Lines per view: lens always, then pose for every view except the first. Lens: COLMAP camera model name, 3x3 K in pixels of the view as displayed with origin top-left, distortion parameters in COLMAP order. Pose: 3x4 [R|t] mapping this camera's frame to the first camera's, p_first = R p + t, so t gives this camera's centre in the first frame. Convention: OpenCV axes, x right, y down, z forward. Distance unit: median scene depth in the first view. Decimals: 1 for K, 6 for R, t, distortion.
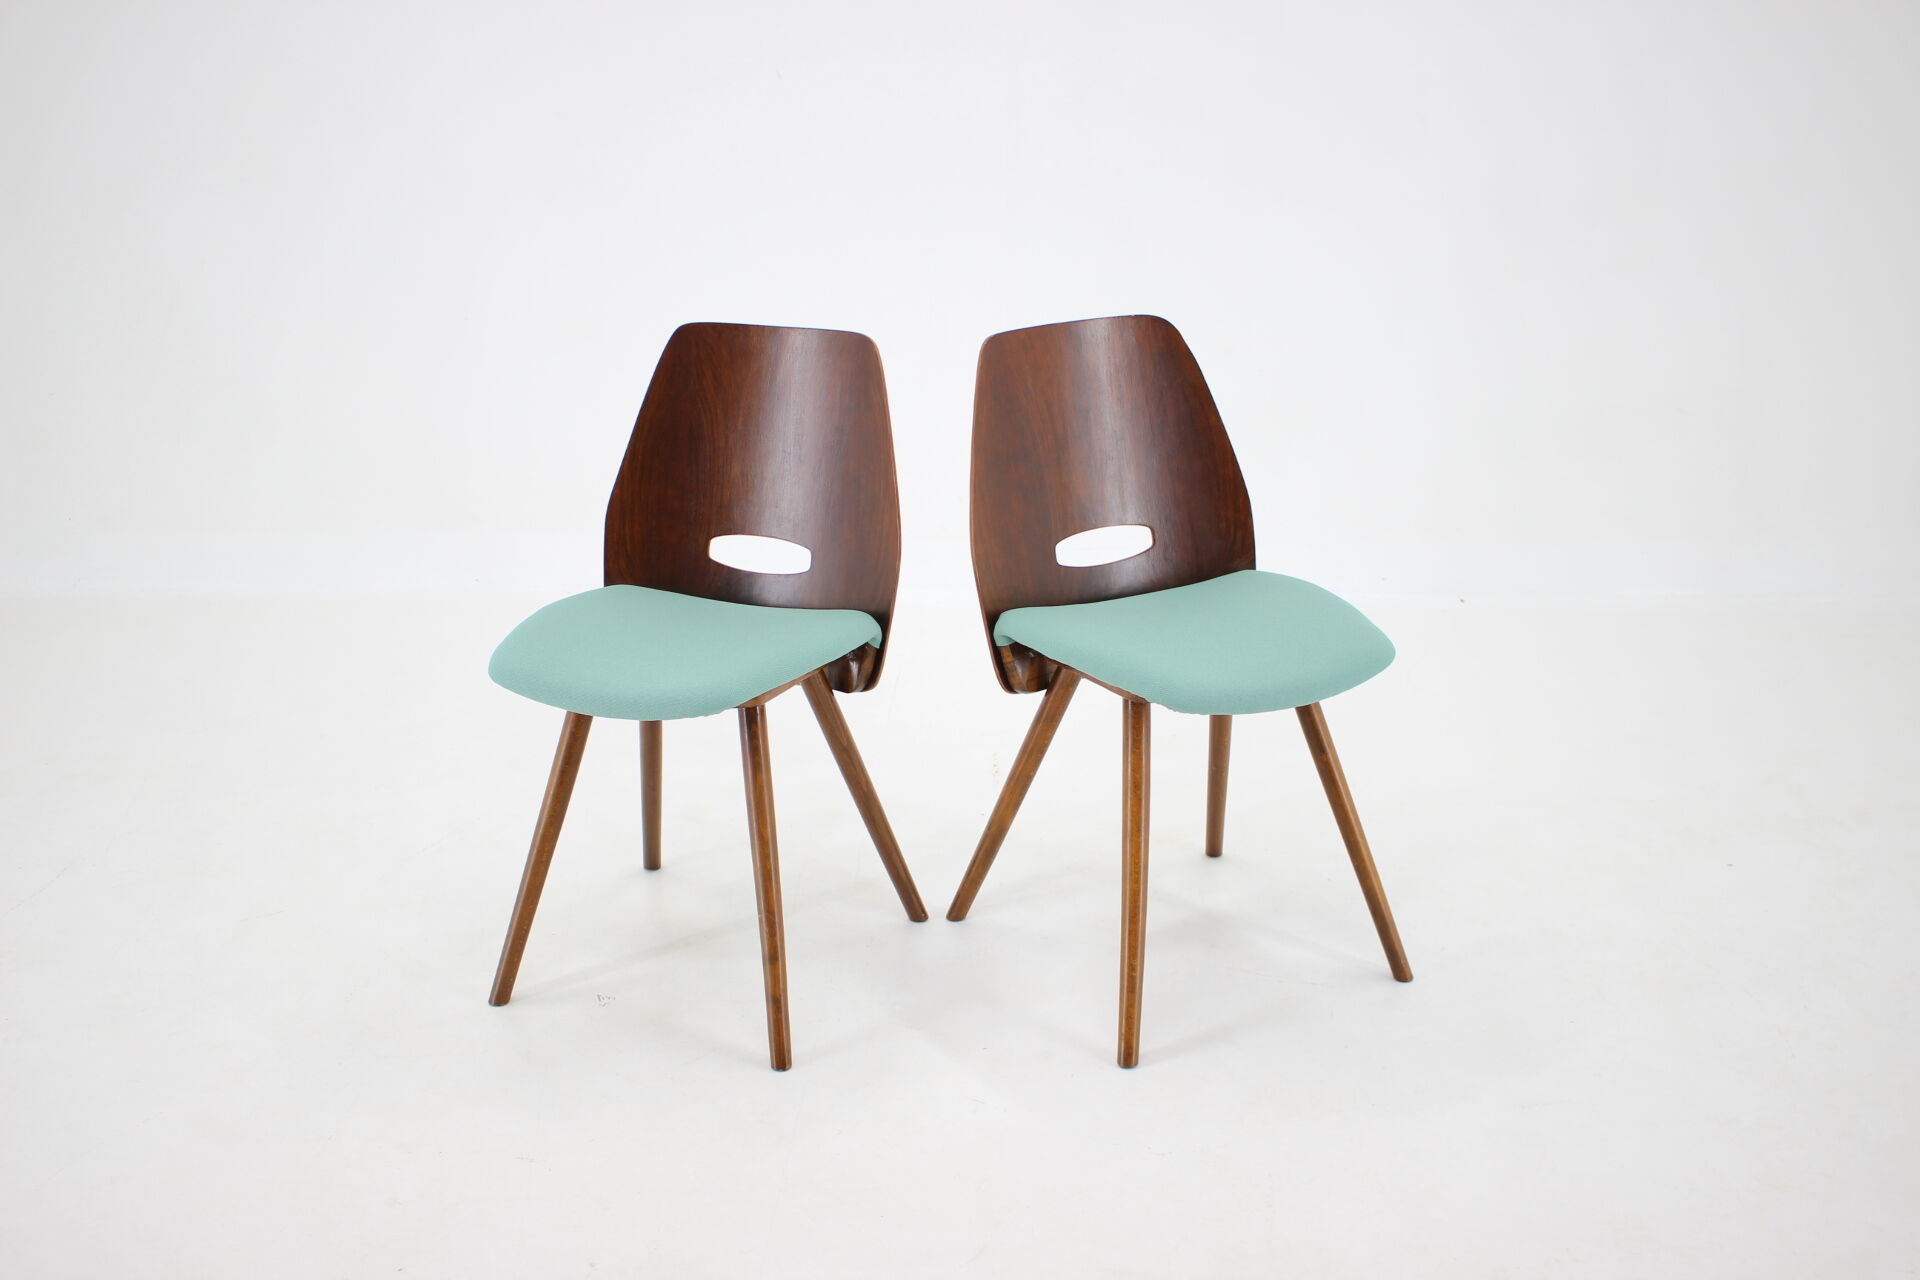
lens RADIAL K [[2074.4, 0, 960.0], [0, 2074.4, 640.0], [0, 0, 1]] dist [-0.010009, -0.004207]
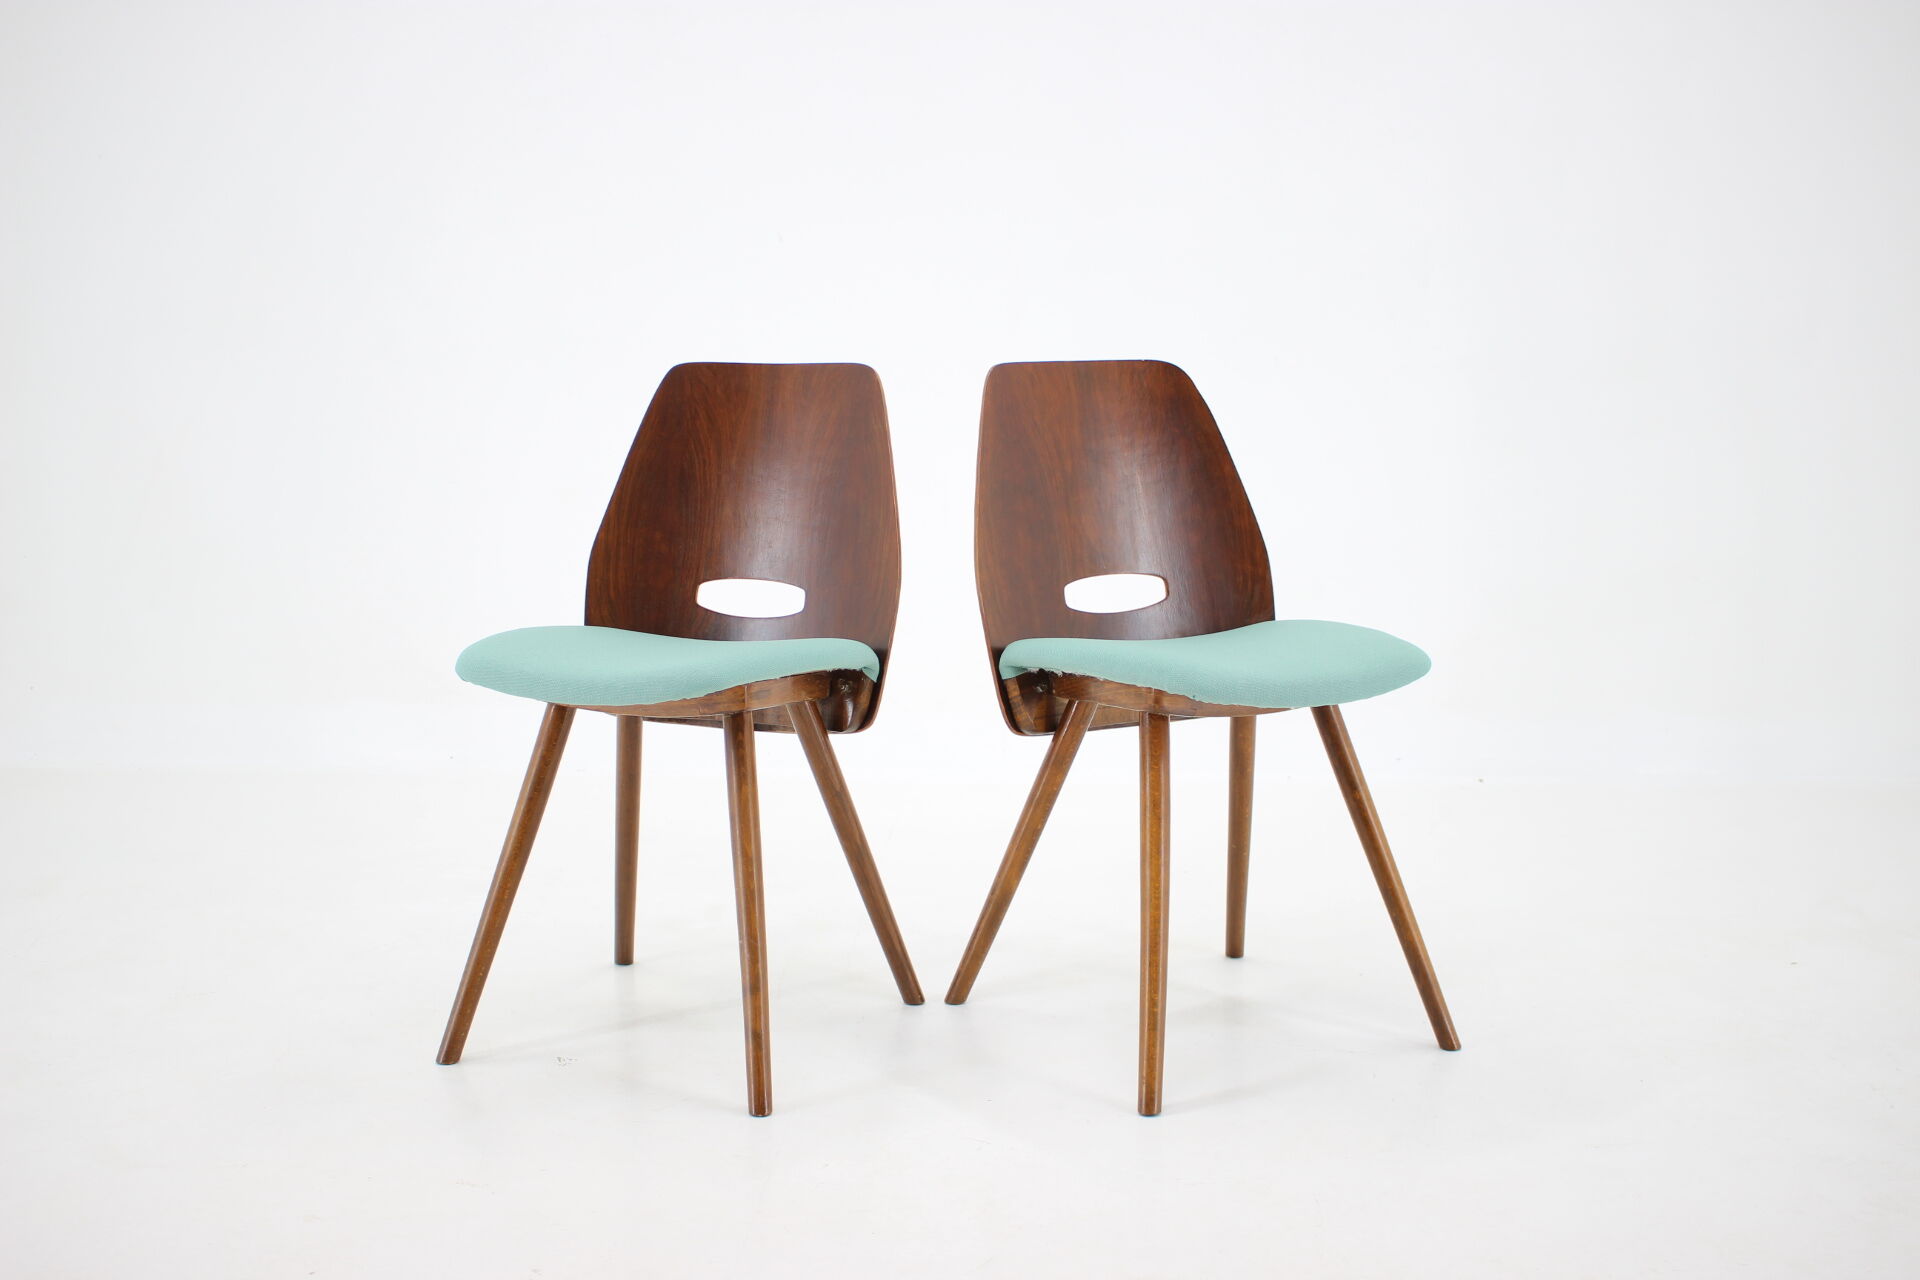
lens RADIAL K [[2074.4, 0, 960.0], [0, 2074.4, 640.0], [0, 0, 1]] dist [-0.010009, -0.004207]
pose [[0.999953, 0.007999, 0.005406, -0.006336], [-0.006784, 0.980573, -0.196039, 0.164384], [-0.006869, 0.195993, 0.980581, 0.078898]]
